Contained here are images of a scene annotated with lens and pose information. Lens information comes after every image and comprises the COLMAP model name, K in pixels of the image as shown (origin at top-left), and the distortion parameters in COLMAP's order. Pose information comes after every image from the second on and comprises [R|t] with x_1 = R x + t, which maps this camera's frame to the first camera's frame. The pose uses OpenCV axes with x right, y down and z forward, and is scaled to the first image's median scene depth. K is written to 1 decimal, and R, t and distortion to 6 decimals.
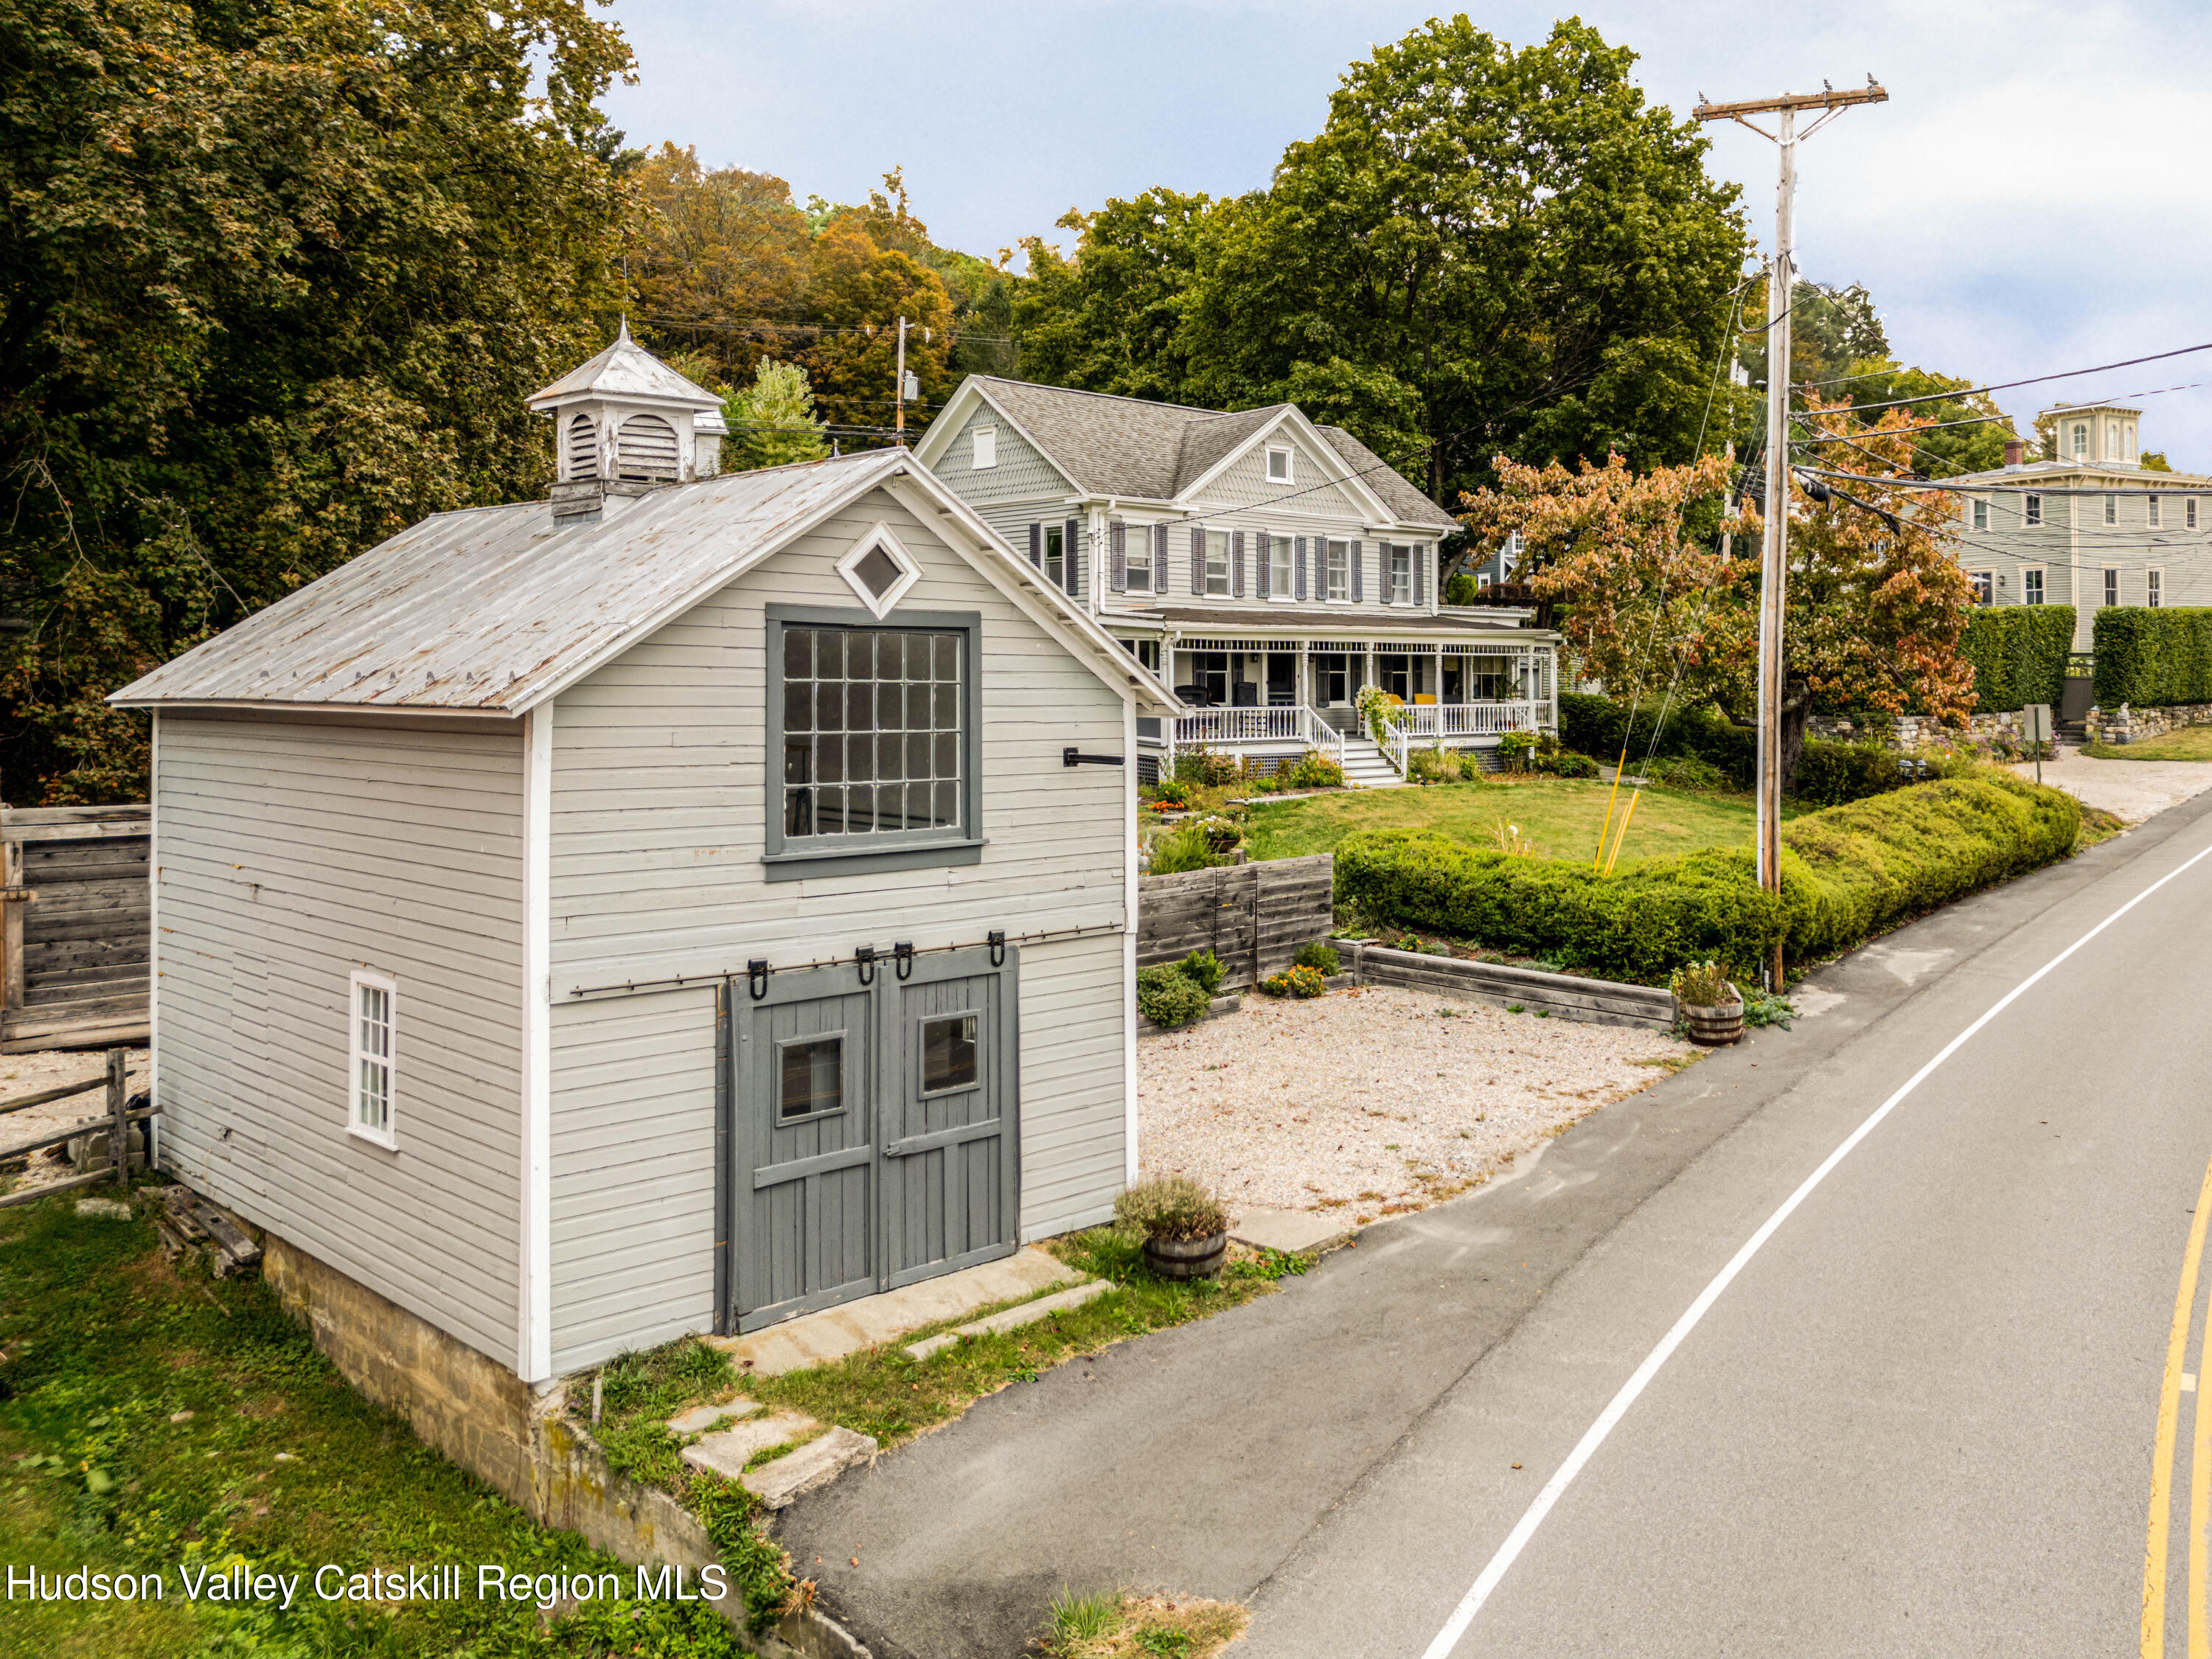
lens RADIAL K [[1782.1, 0, 1267.5], [0, 1782.1, 664.8], [0, 0, 1]] dist [0.011999, 0.006715]
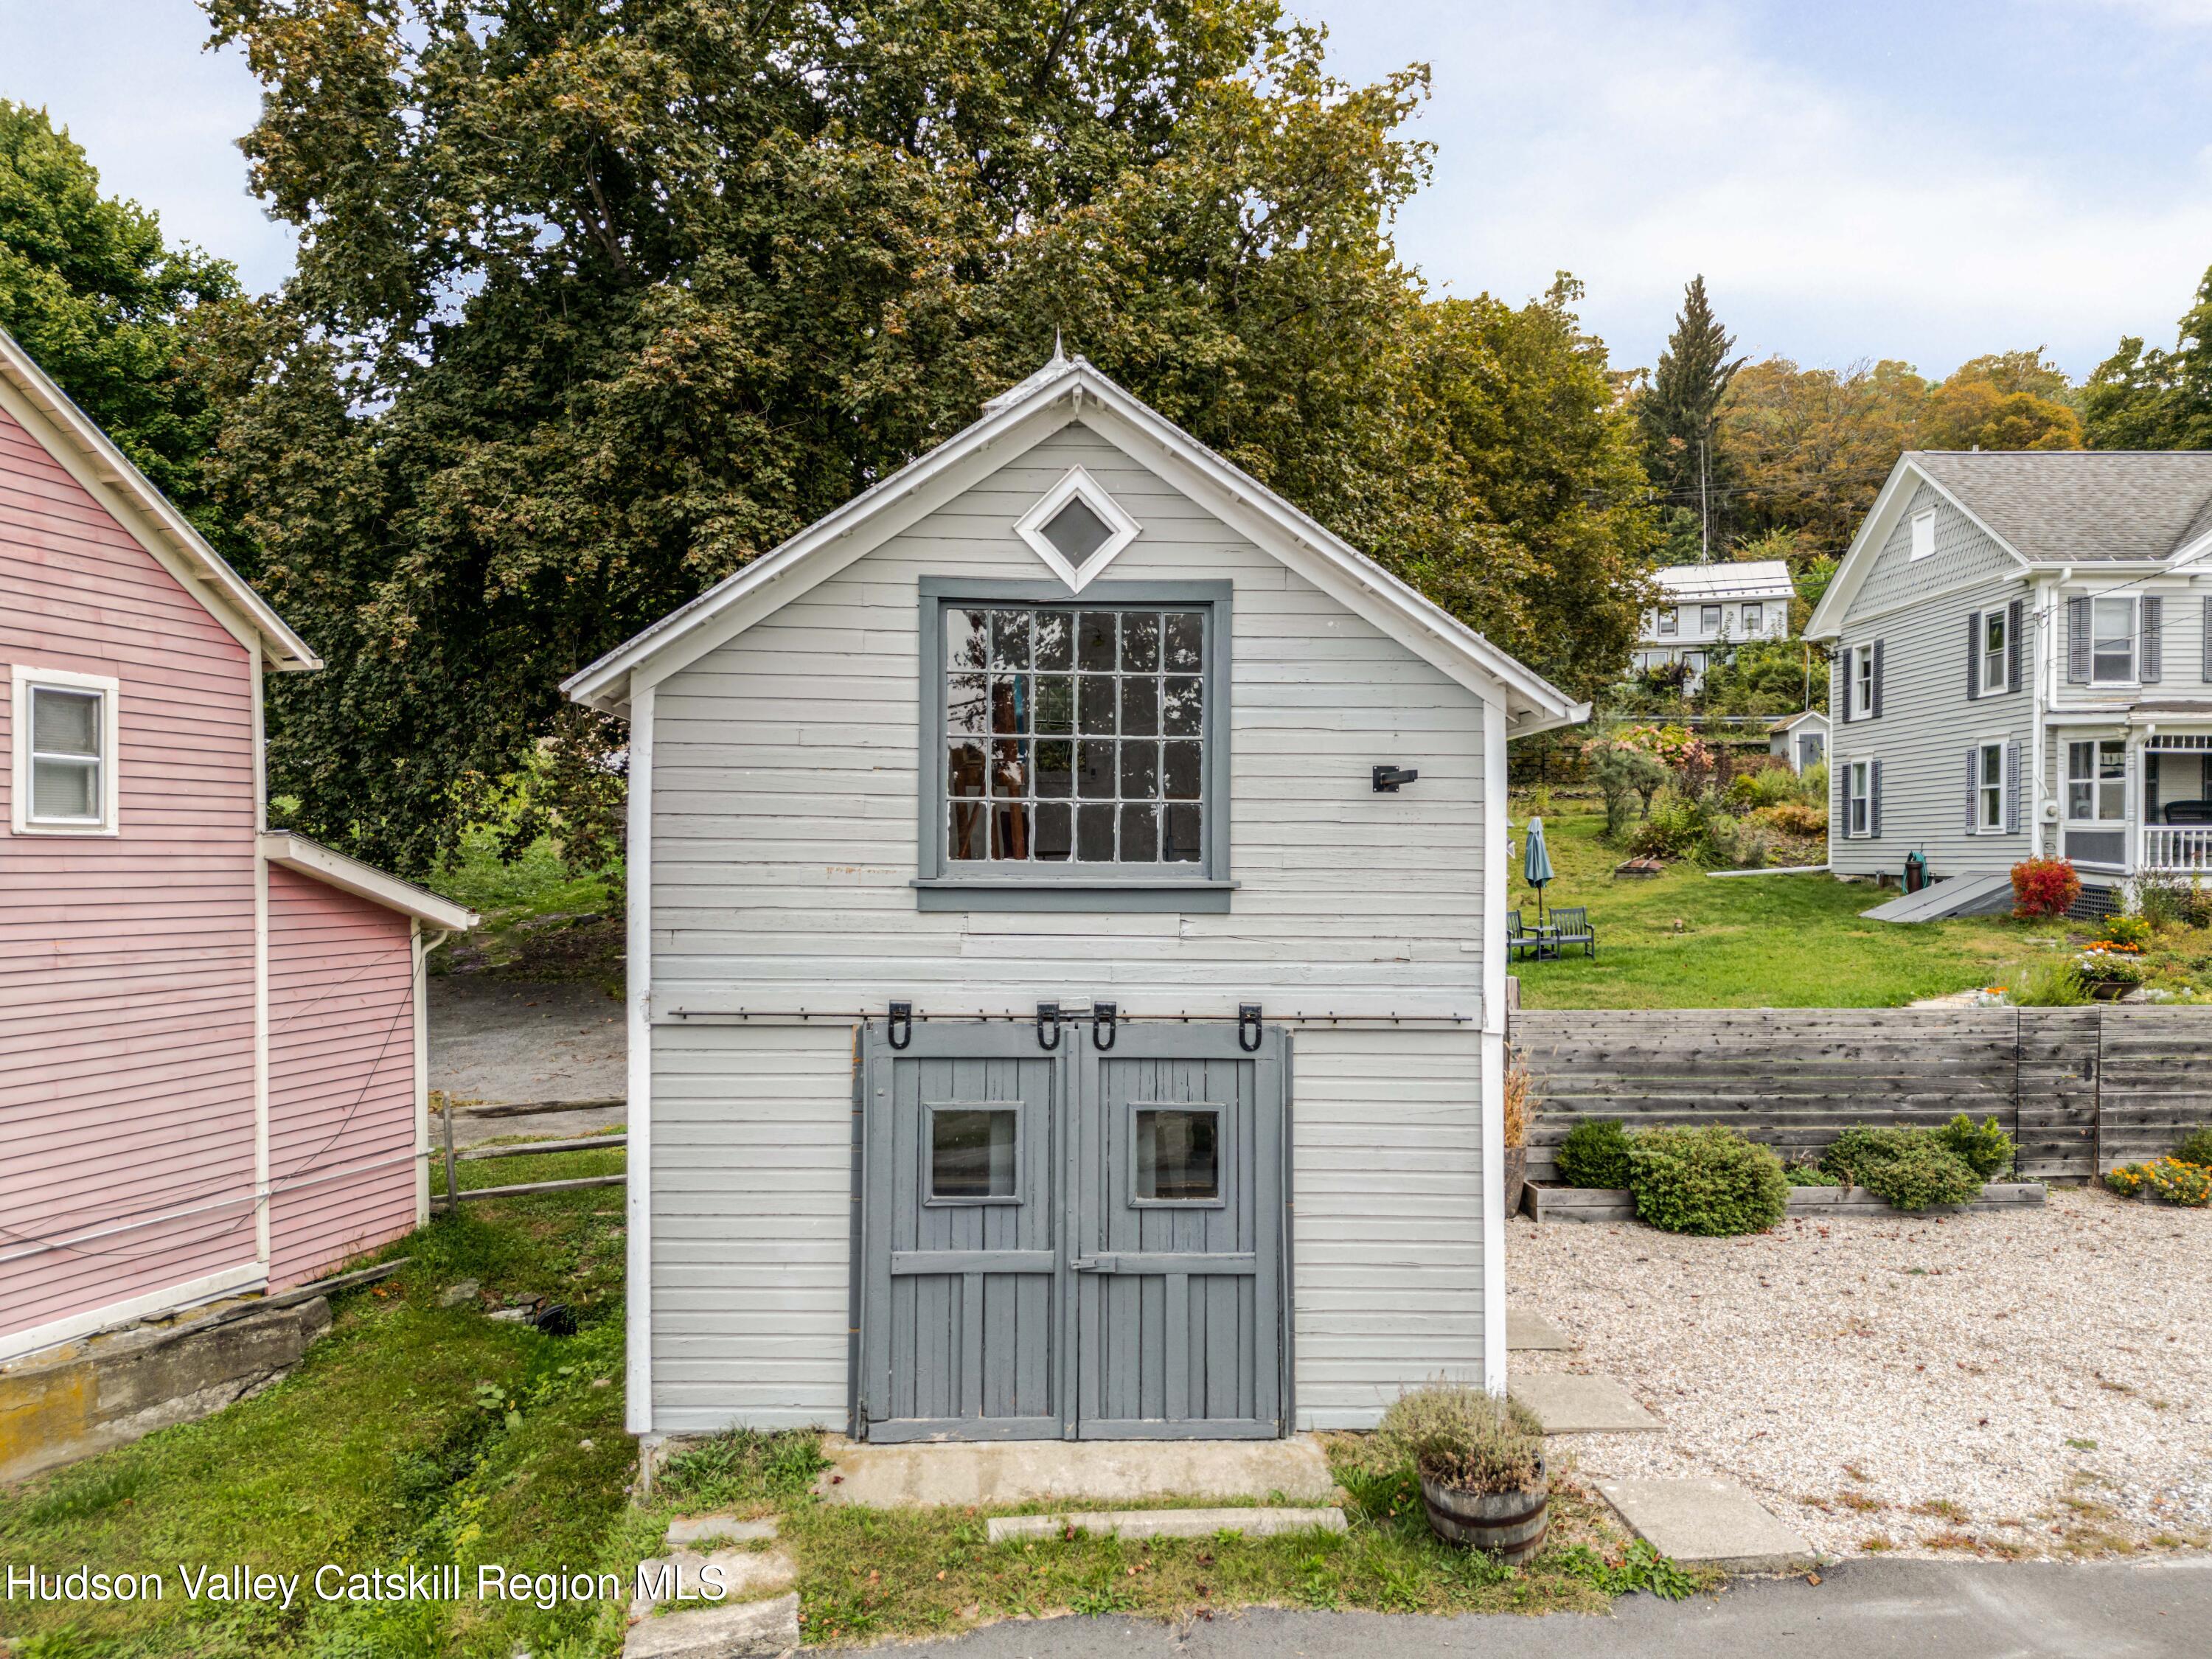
lens RADIAL K [[1556.7, 0, 1094.7], [0, 1556.7, 876.5], [0, 0, 1]] dist [0.103346, -0.114663]
pose [[0.722463, 0.015455, -0.691237, 0.141969], [0.000636, 0.999735, 0.023017, 0.044385], [0.691409, -0.017069, 0.722262, 0.264891]]
